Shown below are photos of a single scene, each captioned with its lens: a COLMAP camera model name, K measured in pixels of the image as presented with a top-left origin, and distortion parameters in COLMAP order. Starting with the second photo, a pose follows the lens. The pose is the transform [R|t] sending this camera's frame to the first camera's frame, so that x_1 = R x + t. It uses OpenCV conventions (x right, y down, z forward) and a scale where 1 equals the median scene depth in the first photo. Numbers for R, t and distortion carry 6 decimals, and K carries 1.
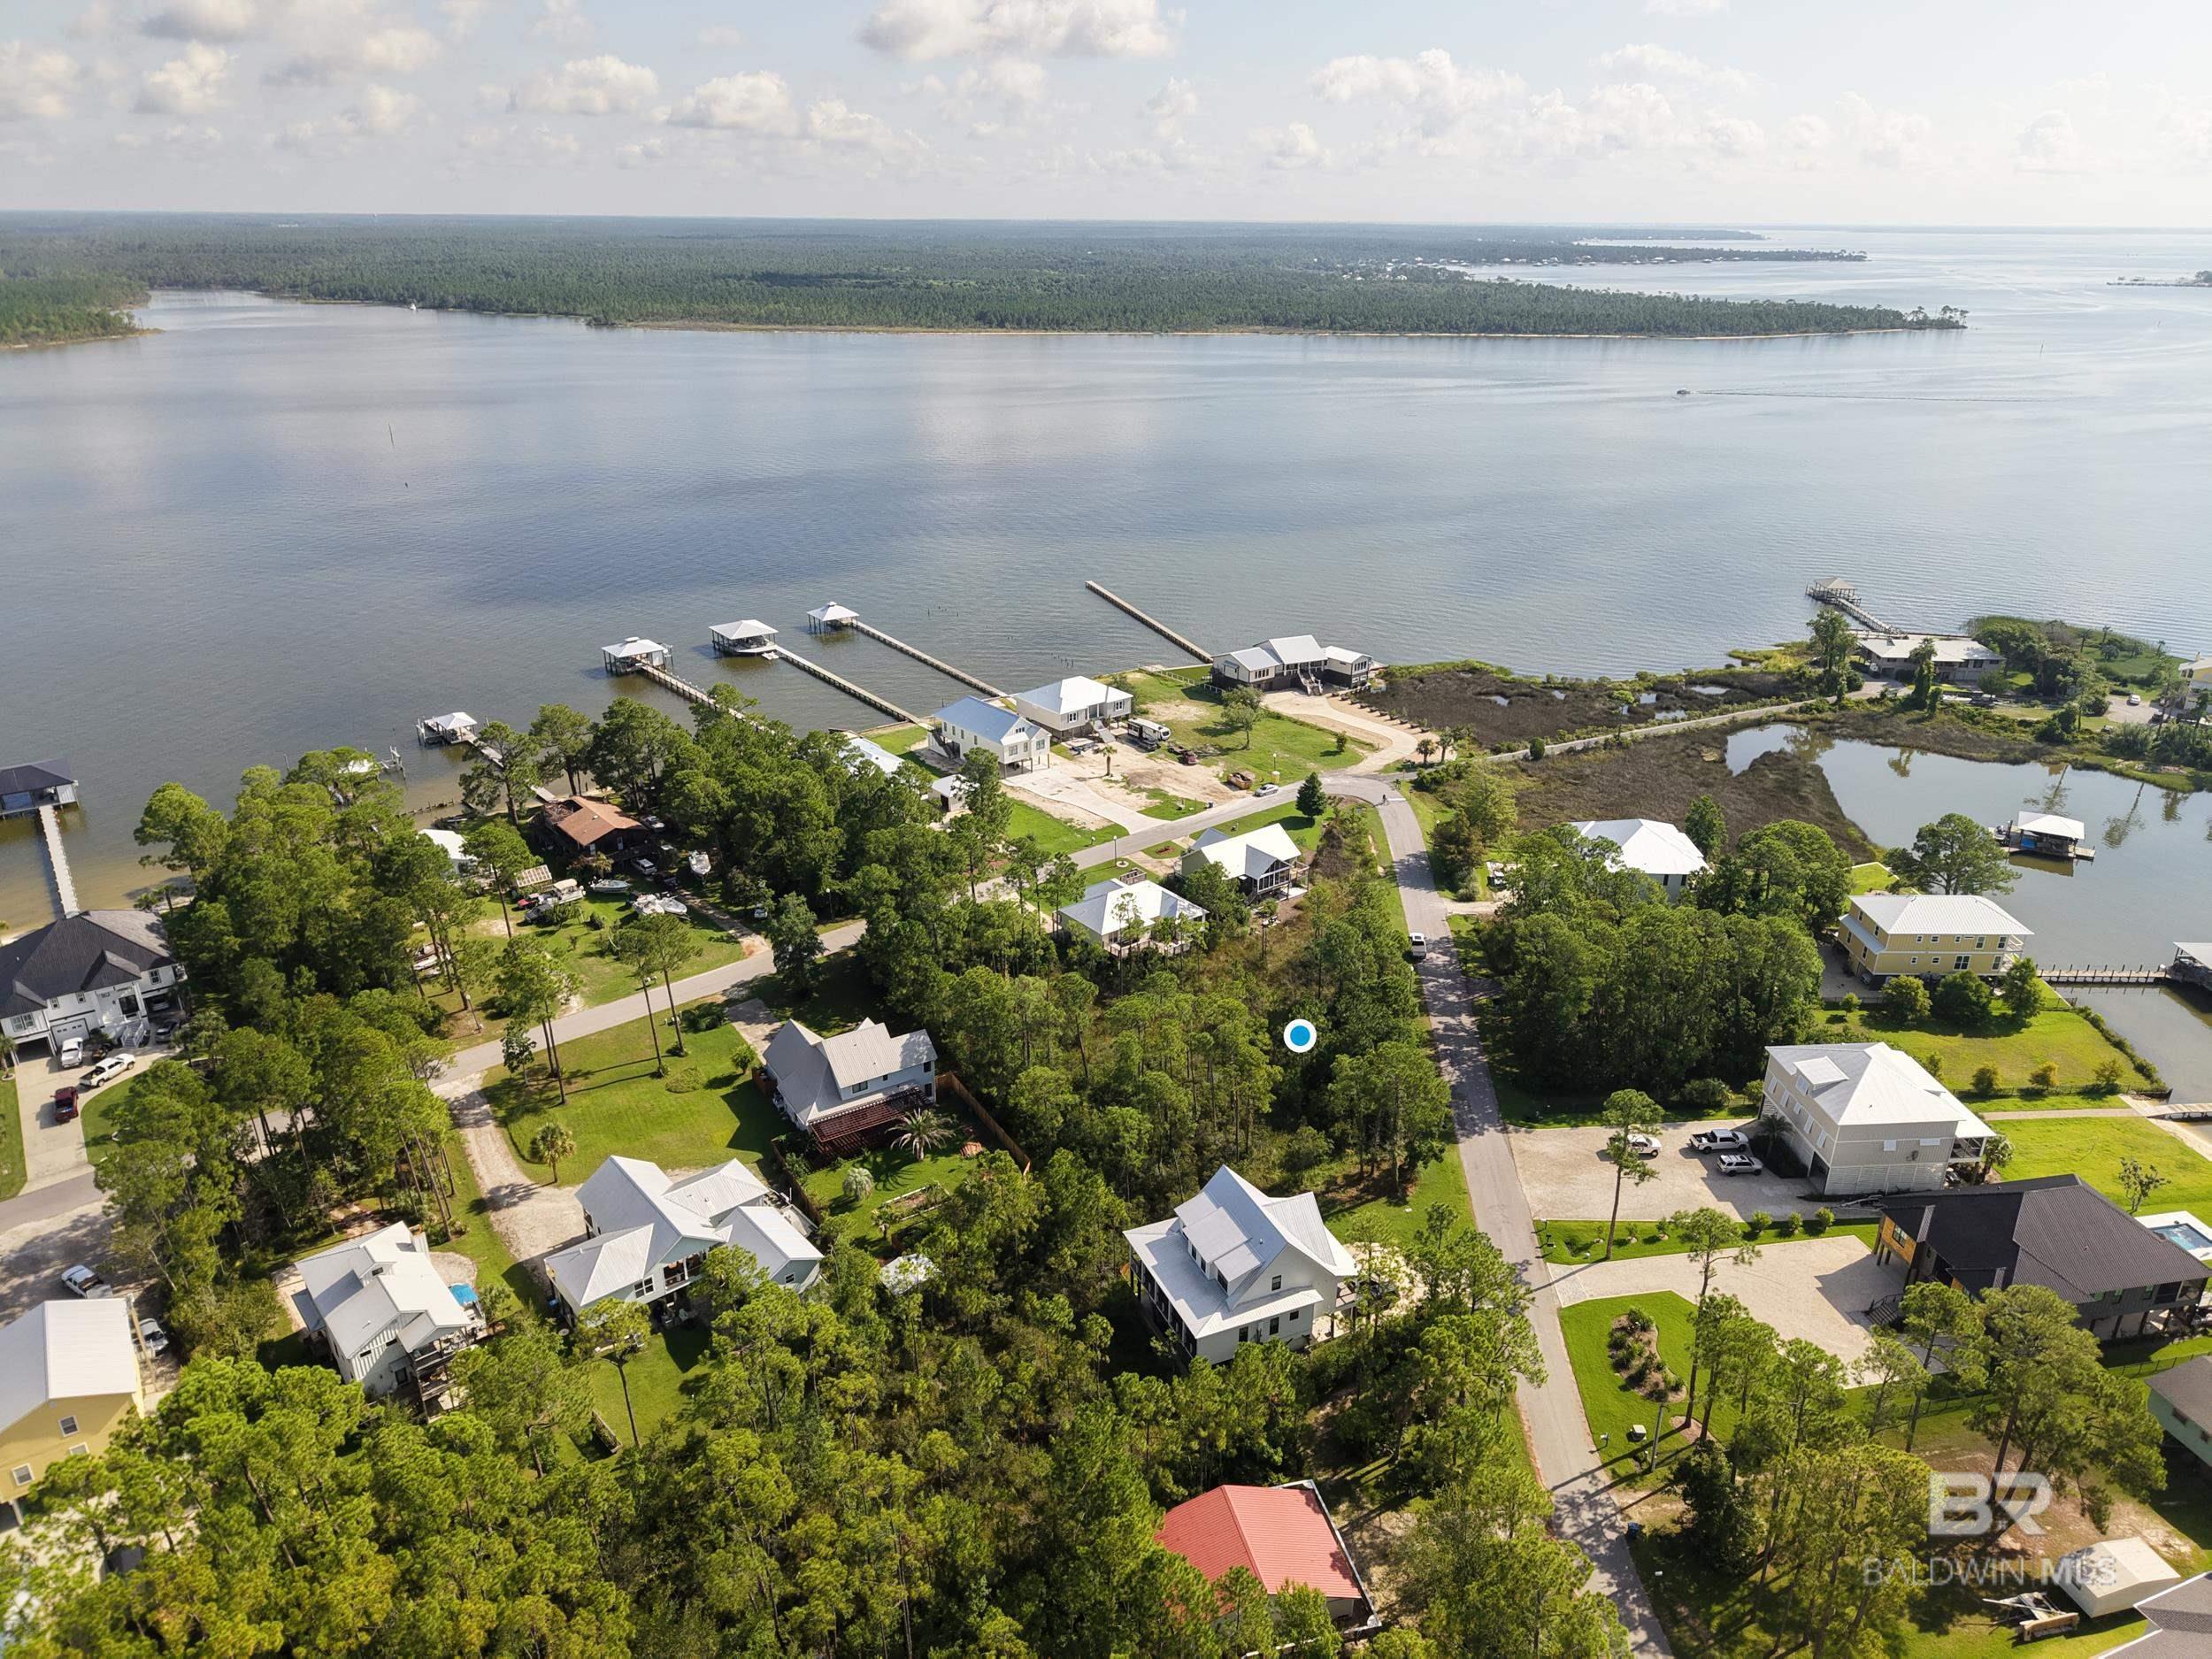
lens RADIAL K [[1471.6, 0, 1099.2], [0, 1471.6, 841.0], [0, 0, 1]] dist [0.020861, -0.018249]
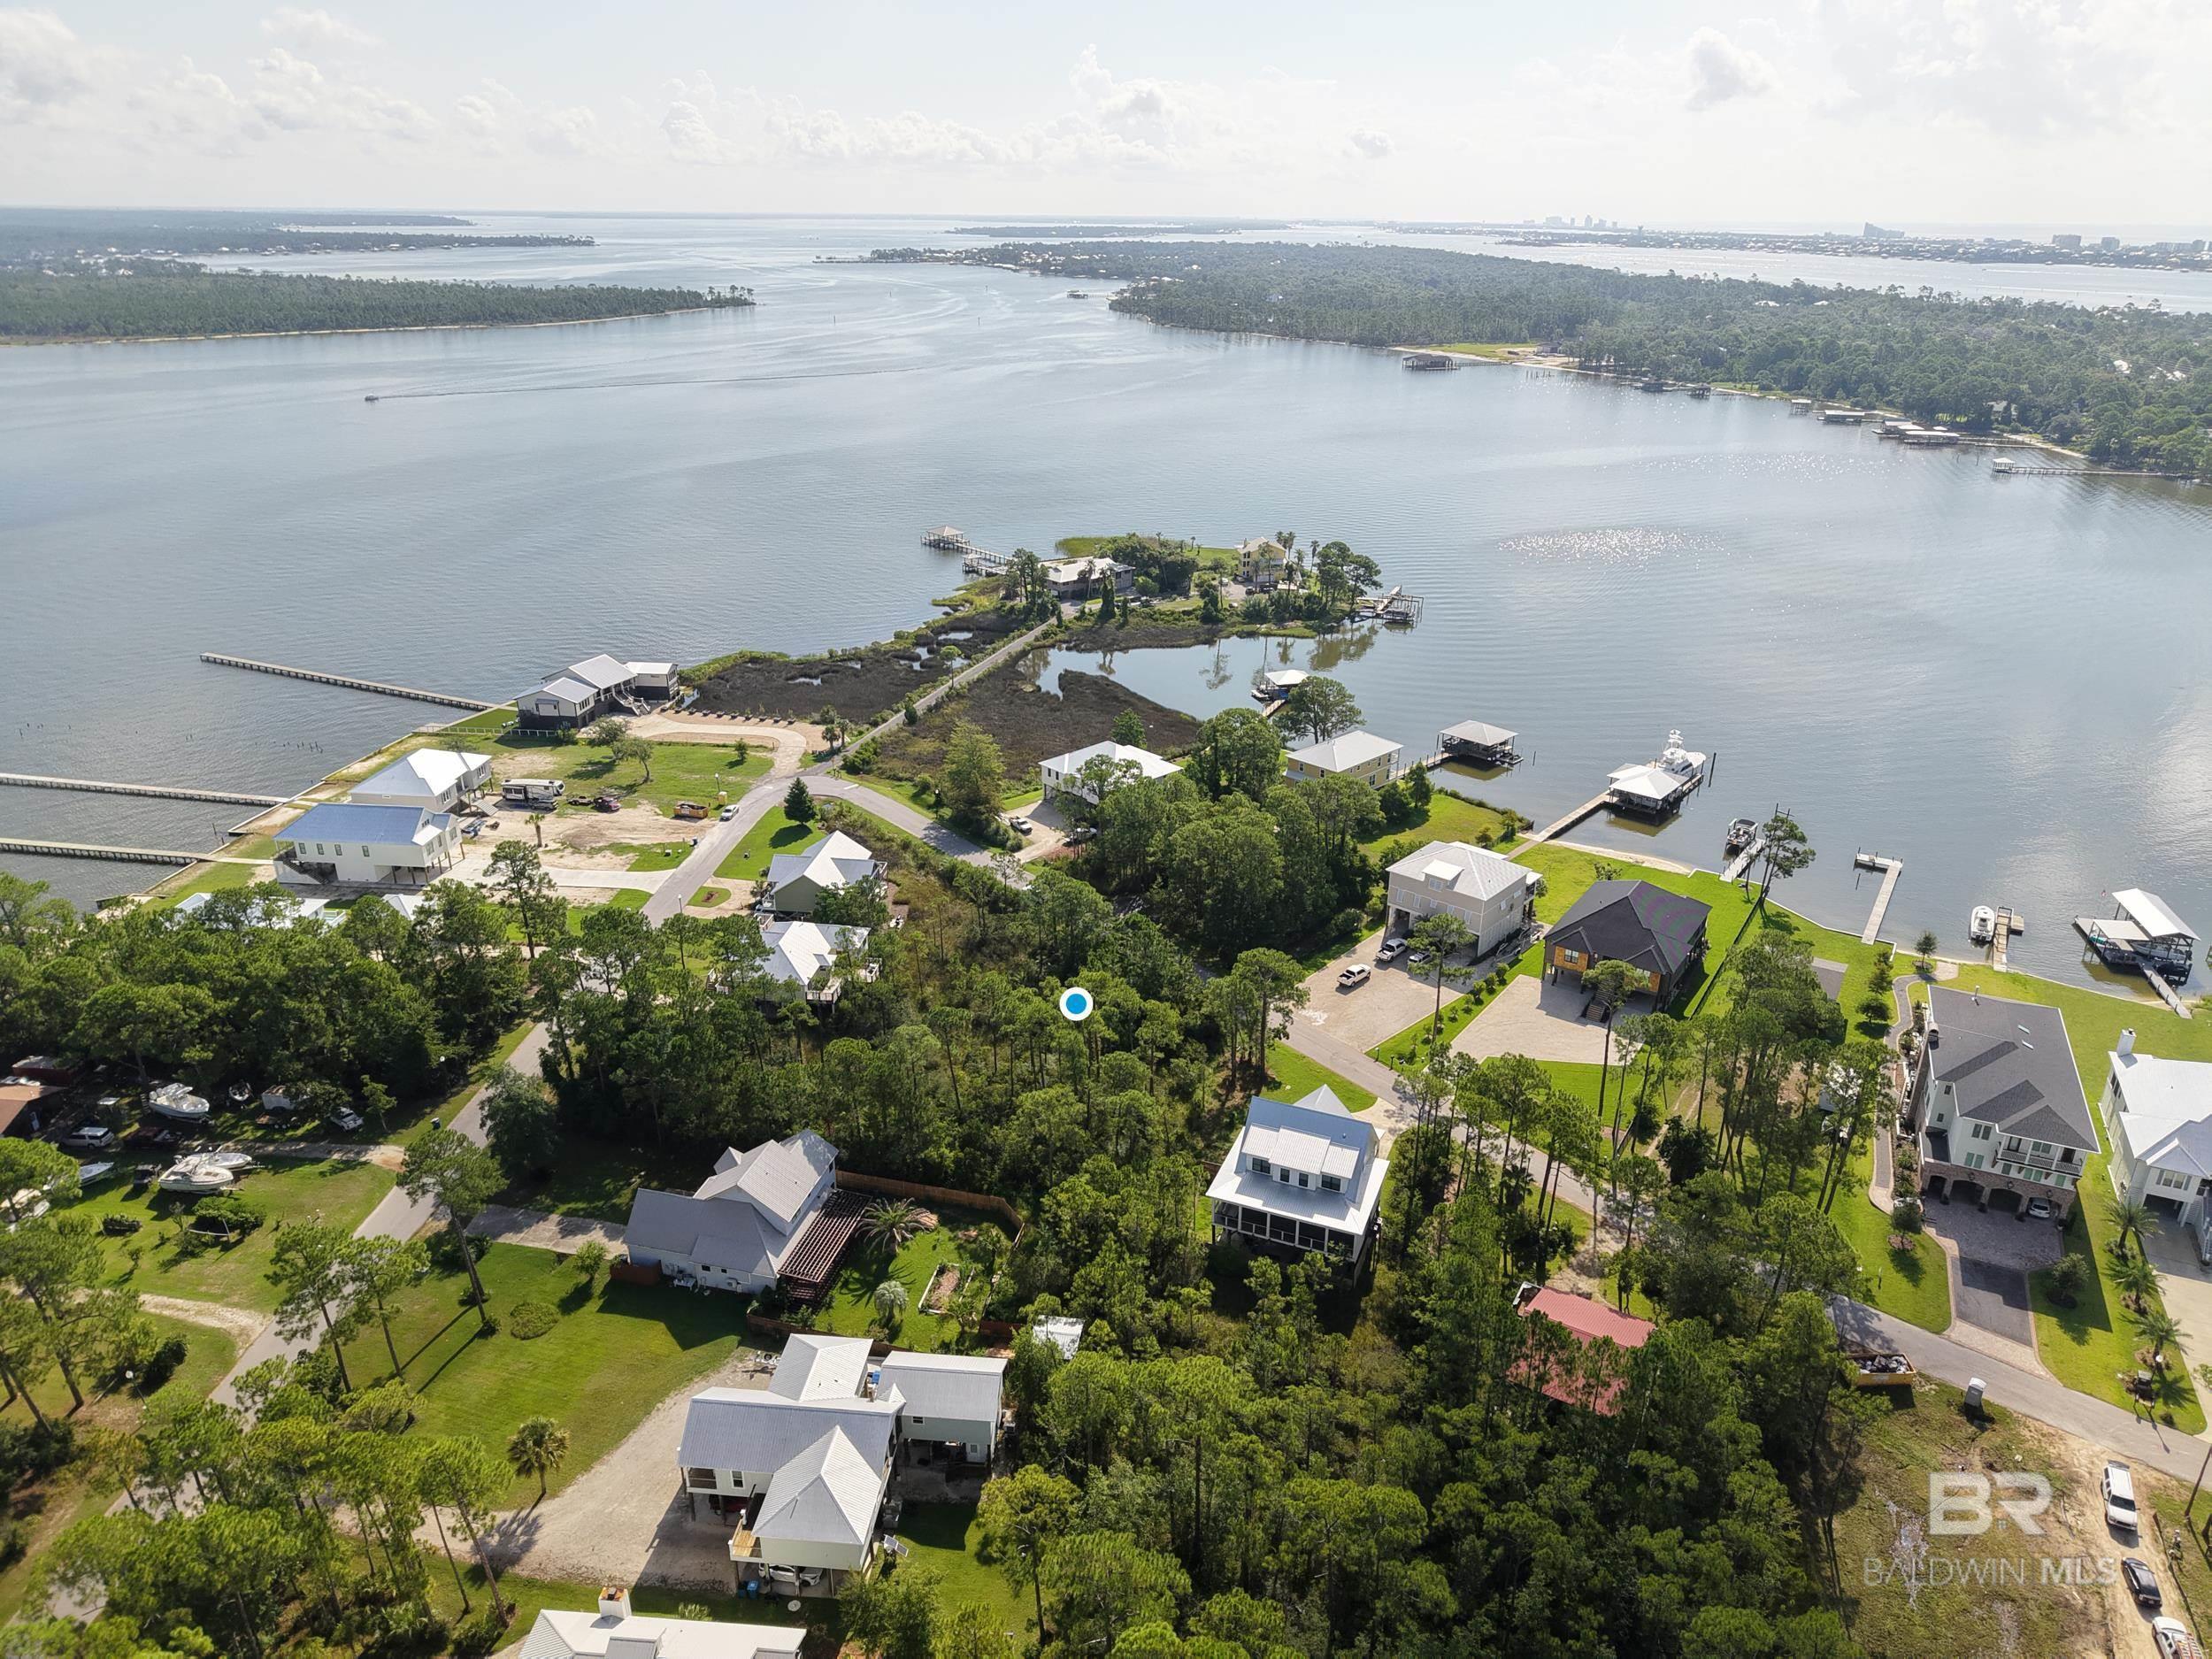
lens RADIAL K [[1471.6, 0, 1106.0], [0, 1471.6, 880.2], [0, 0, 1]] dist [0.020861, -0.018249]
pose [[0.710409, -0.291664, 0.640509, -0.405737], [0.272074, 0.953144, 0.132261, -0.063896], [-0.649073, 0.080306, 0.756476, 0.161914]]
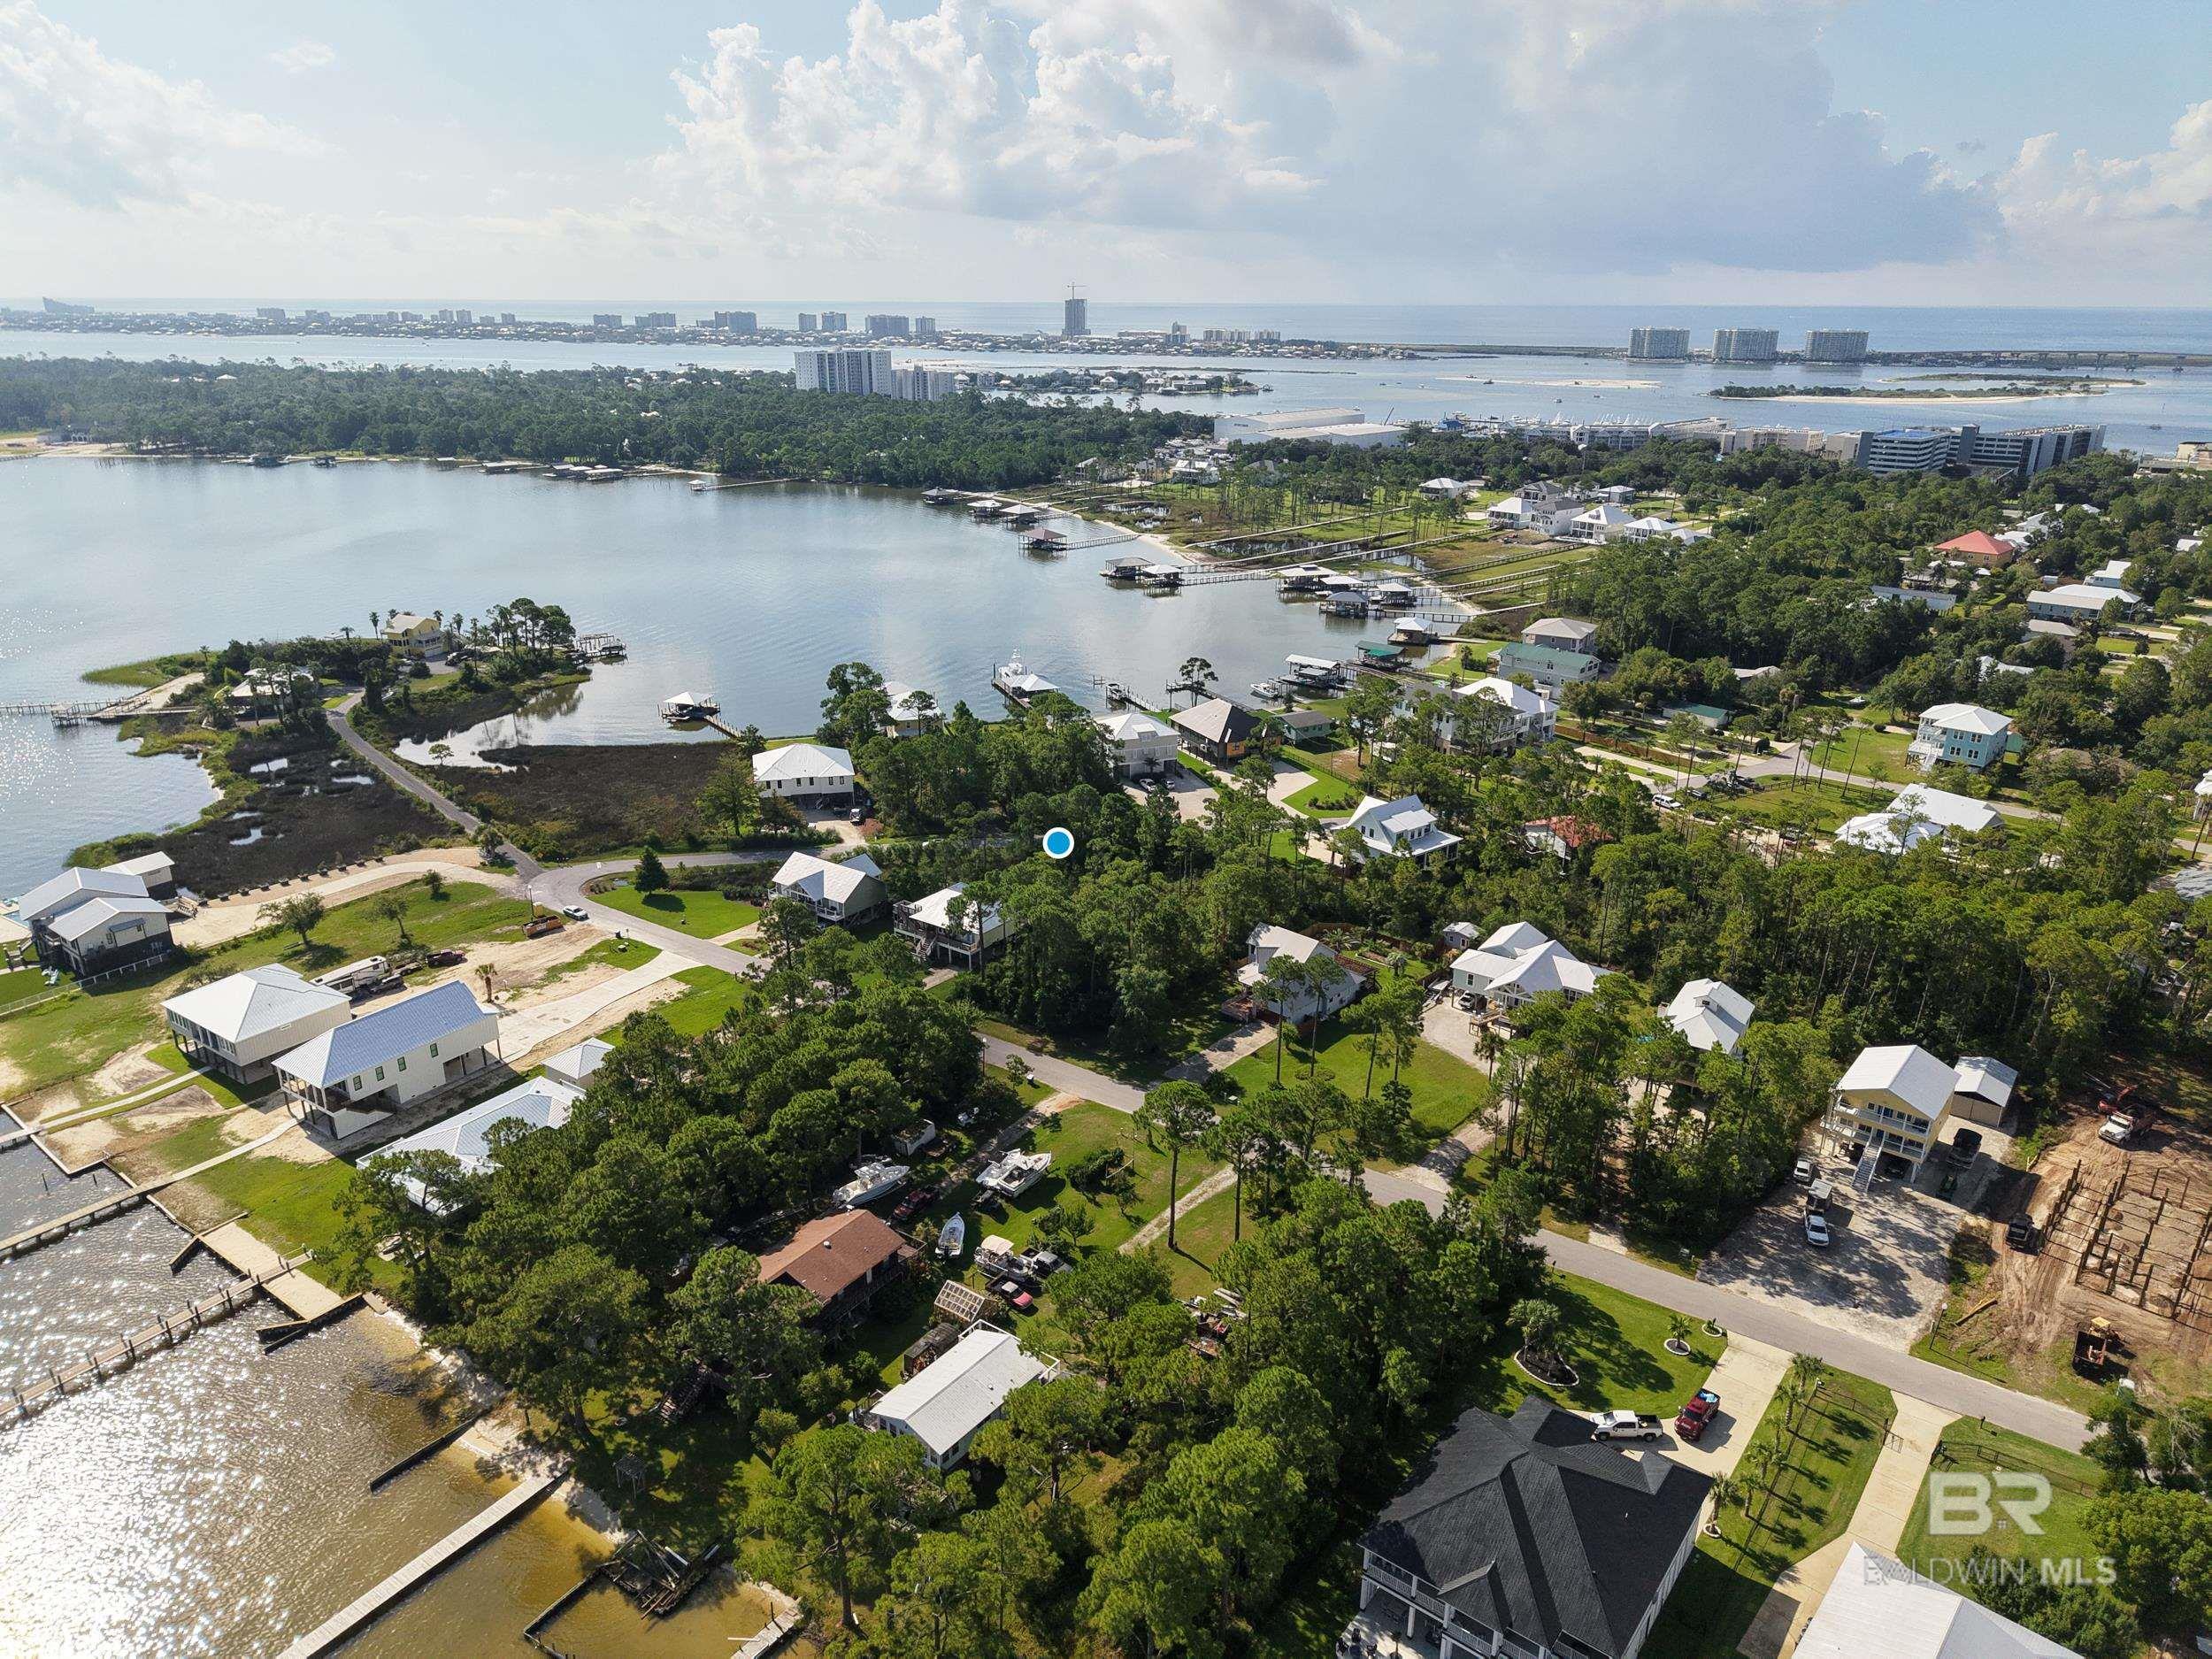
lens RADIAL K [[1471.6, 0, 1108.8], [0, 1471.6, 837.1], [0, 0, 1]] dist [0.020861, -0.018249]
pose [[-0.271688, -0.337910, 0.901112, -0.953846], [0.369542, 0.827922, 0.421882, -0.410195], [-0.888608, 0.447619, -0.100065, 0.952323]]
